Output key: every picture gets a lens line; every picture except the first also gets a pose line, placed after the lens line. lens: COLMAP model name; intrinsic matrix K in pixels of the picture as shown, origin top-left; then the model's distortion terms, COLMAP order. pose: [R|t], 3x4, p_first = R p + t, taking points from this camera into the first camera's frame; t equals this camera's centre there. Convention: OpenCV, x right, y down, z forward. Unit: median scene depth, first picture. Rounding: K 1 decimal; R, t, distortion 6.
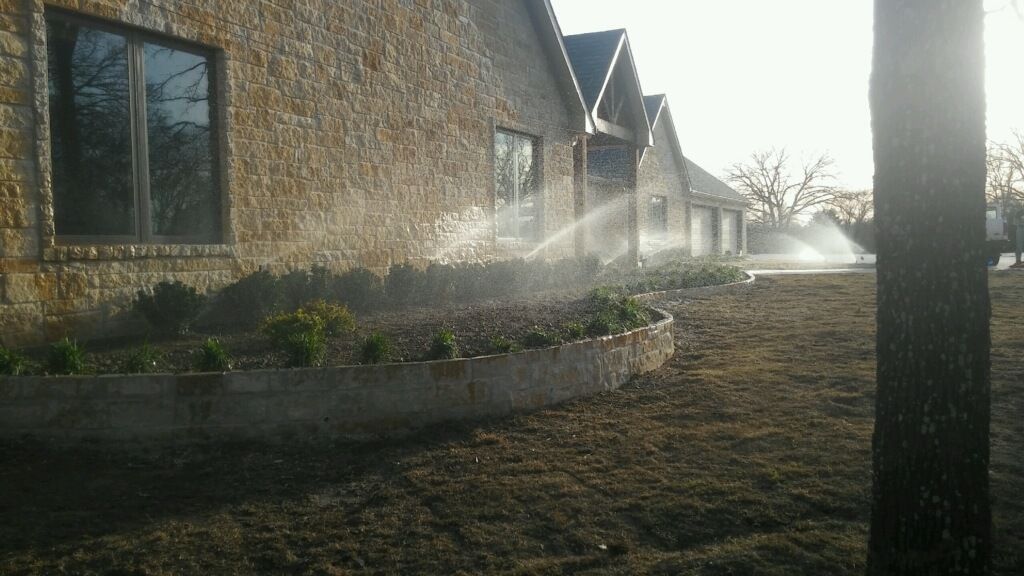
lens RADIAL K [[893.0, 0, 512.3], [0, 893.0, 286.8], [0, 0, 1]] dist [0.063516, -0.050899]
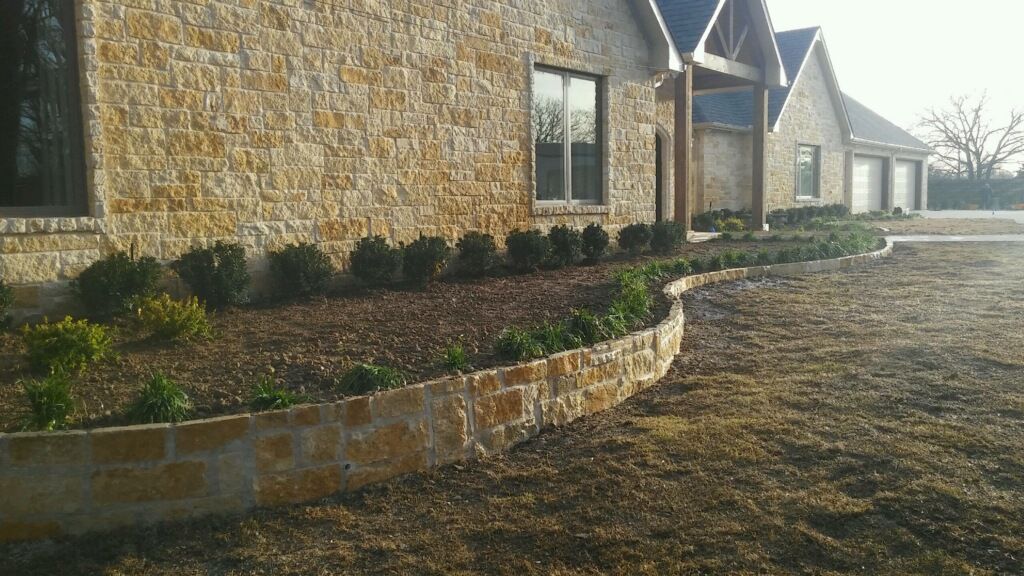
lens RADIAL K [[893.0, 0, 510.3], [0, 893.0, 287.3], [0, 0, 1]] dist [0.063516, -0.050899]
pose [[0.981086, 0.019072, -0.192631, 0.160171], [-0.008734, 0.998483, 0.054372, -0.026331], [0.193376, -0.051661, 0.979764, 0.244098]]
